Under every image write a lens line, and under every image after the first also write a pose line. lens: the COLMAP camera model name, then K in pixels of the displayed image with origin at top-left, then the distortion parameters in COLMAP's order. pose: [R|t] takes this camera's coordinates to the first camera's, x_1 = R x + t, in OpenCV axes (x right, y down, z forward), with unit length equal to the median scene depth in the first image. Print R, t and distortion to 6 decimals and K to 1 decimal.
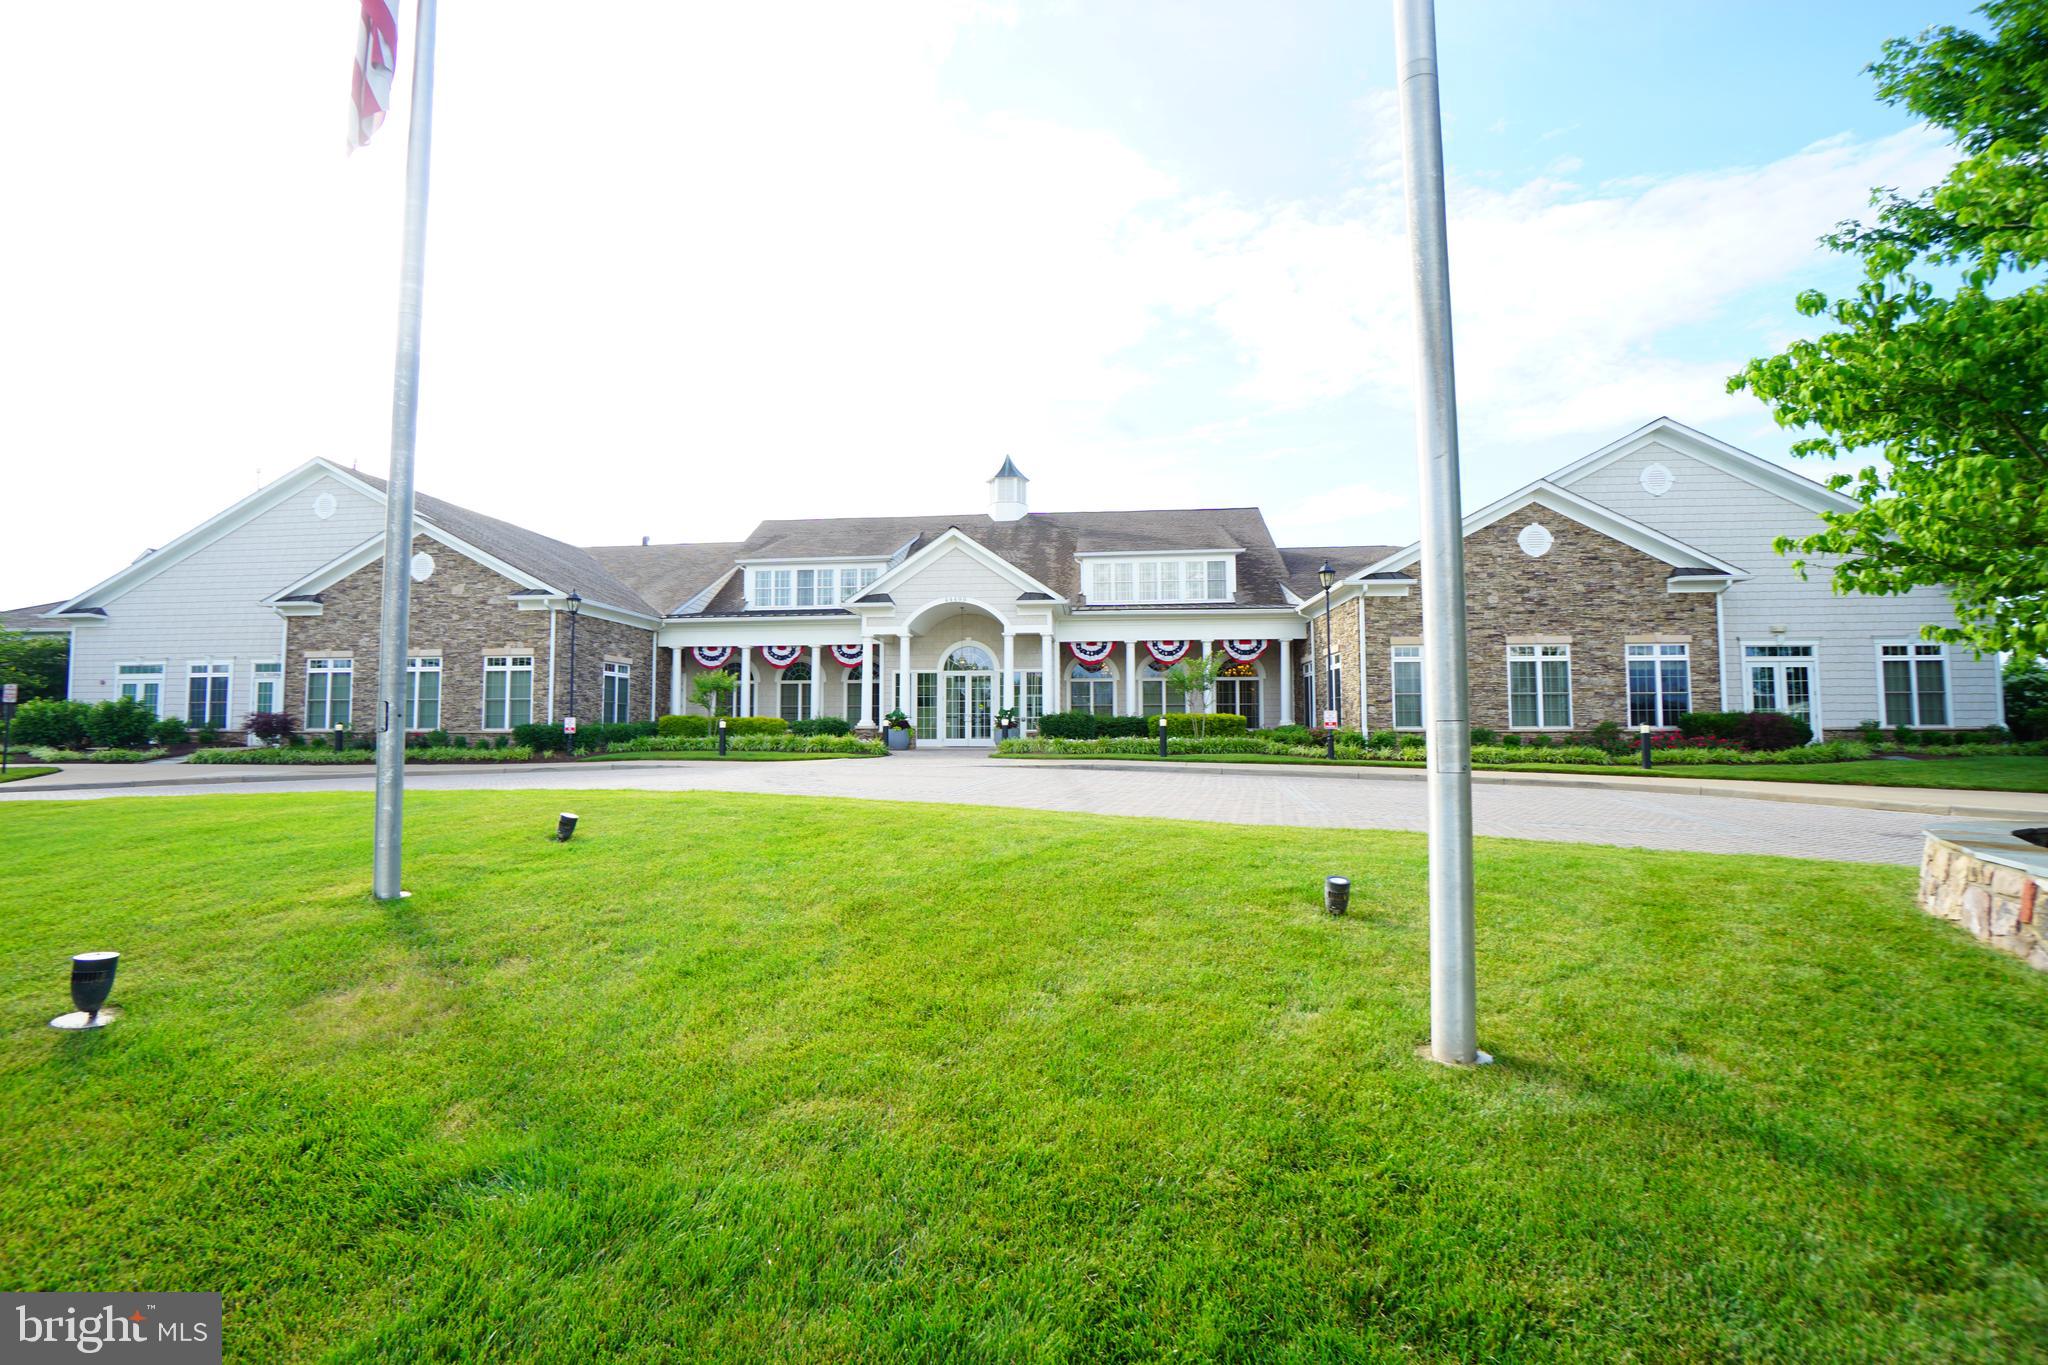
lens RADIAL K [[906.7, 0, 1025.1], [0, 906.7, 676.2], [0, 0, 1]] dist [-0.062244, 0.024083]
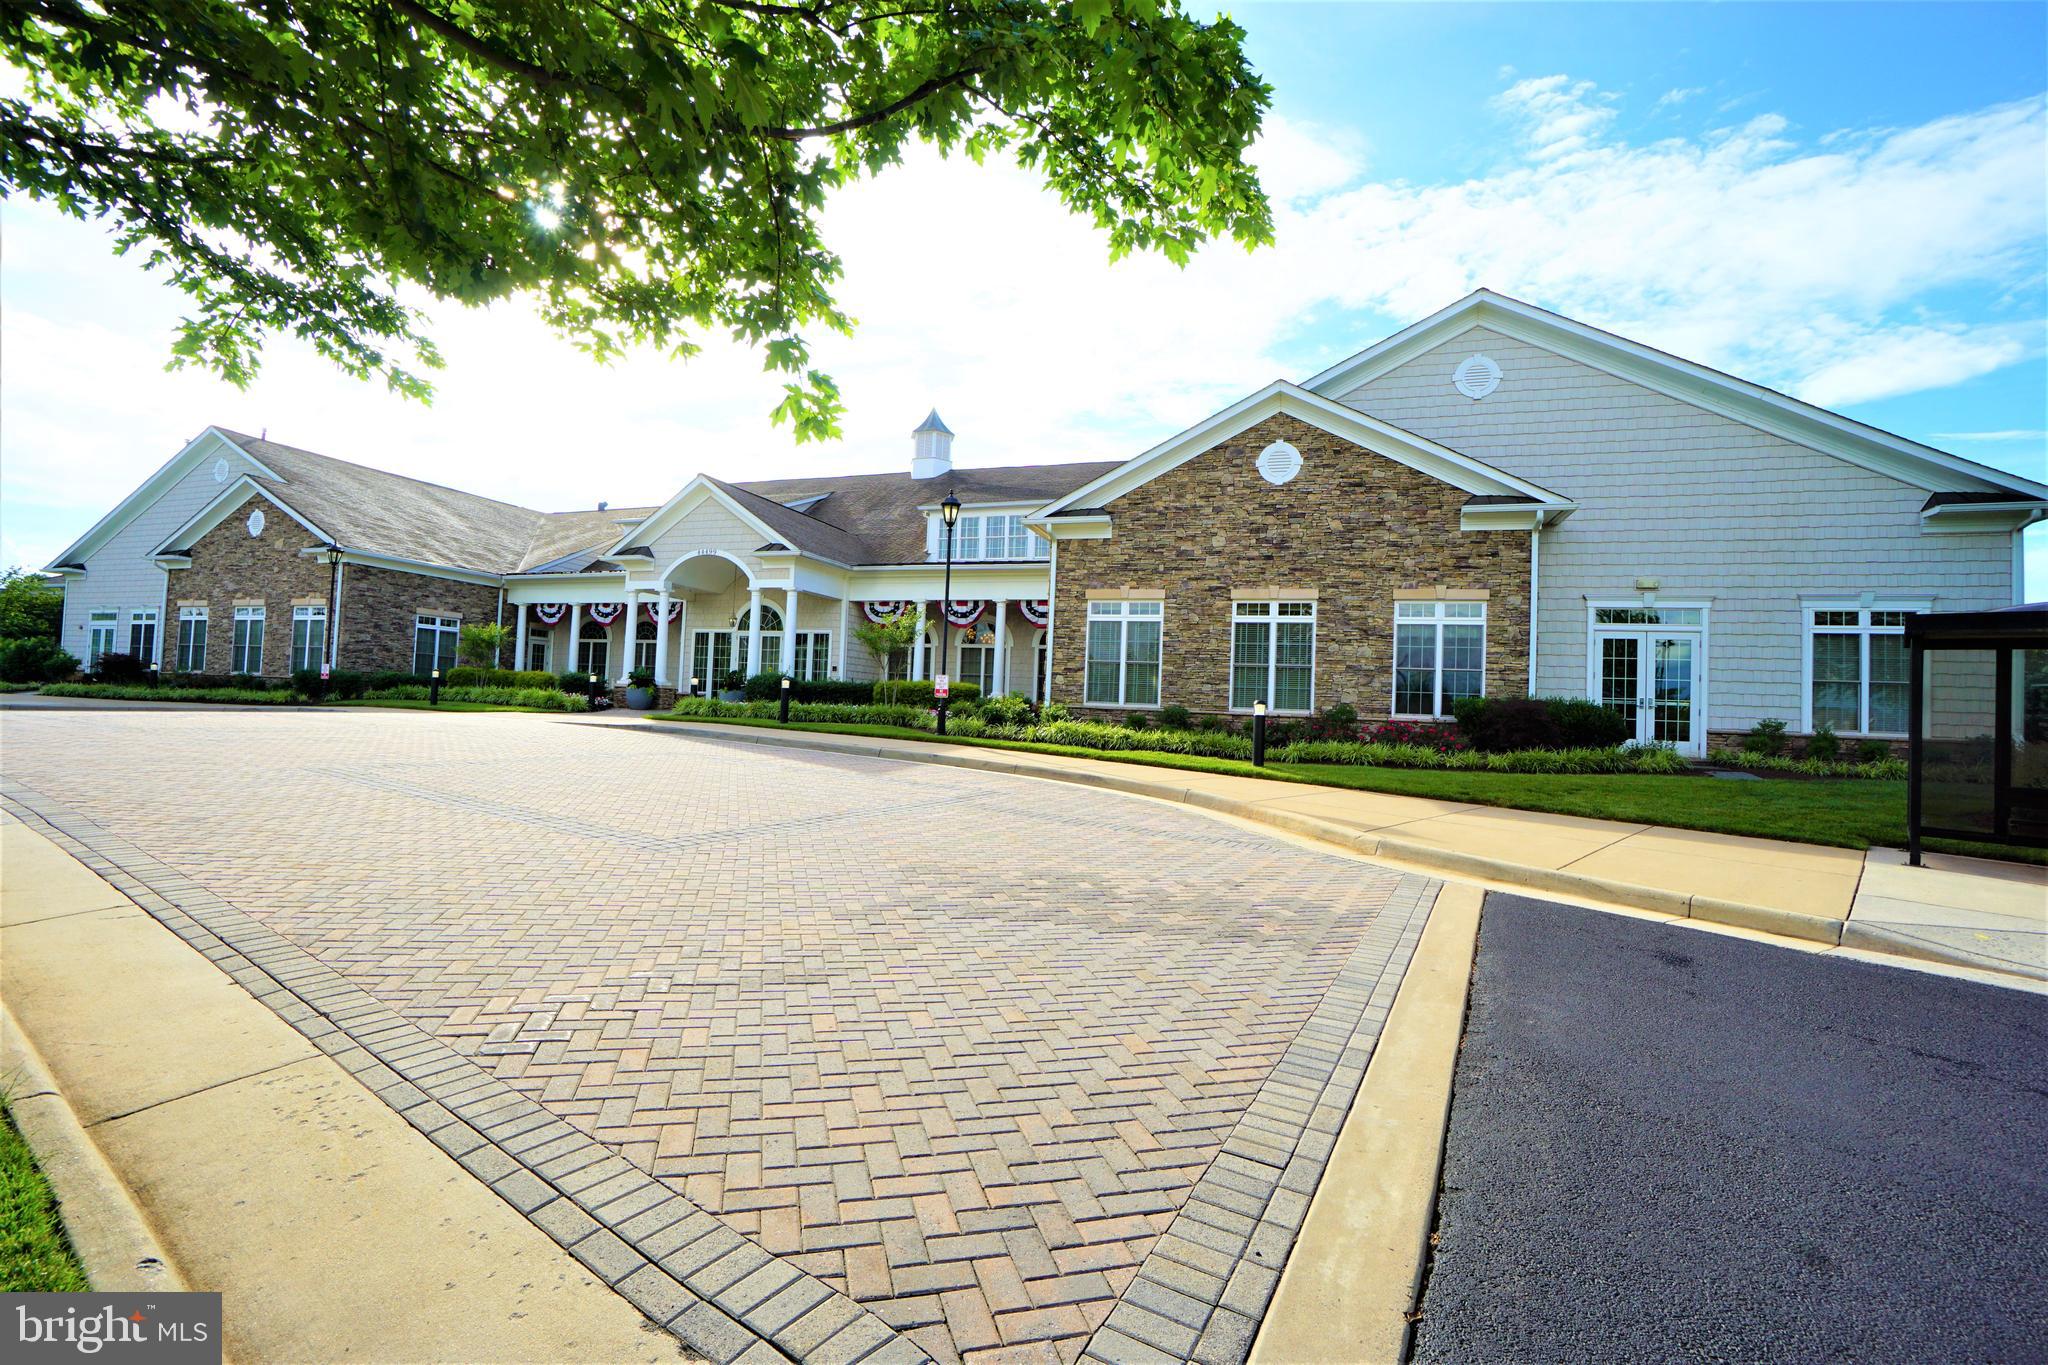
lens RADIAL K [[911.6, 0, 1024.0], [0, 911.6, 682.5], [0, 0, 1]] dist [-0.068479, 0.023805]
pose [[0.971117, 0.032906, -0.236323, 0.552010], [-0.027354, 0.999268, 0.026734, 0.018992], [0.237030, -0.019498, 0.971307, 0.201491]]
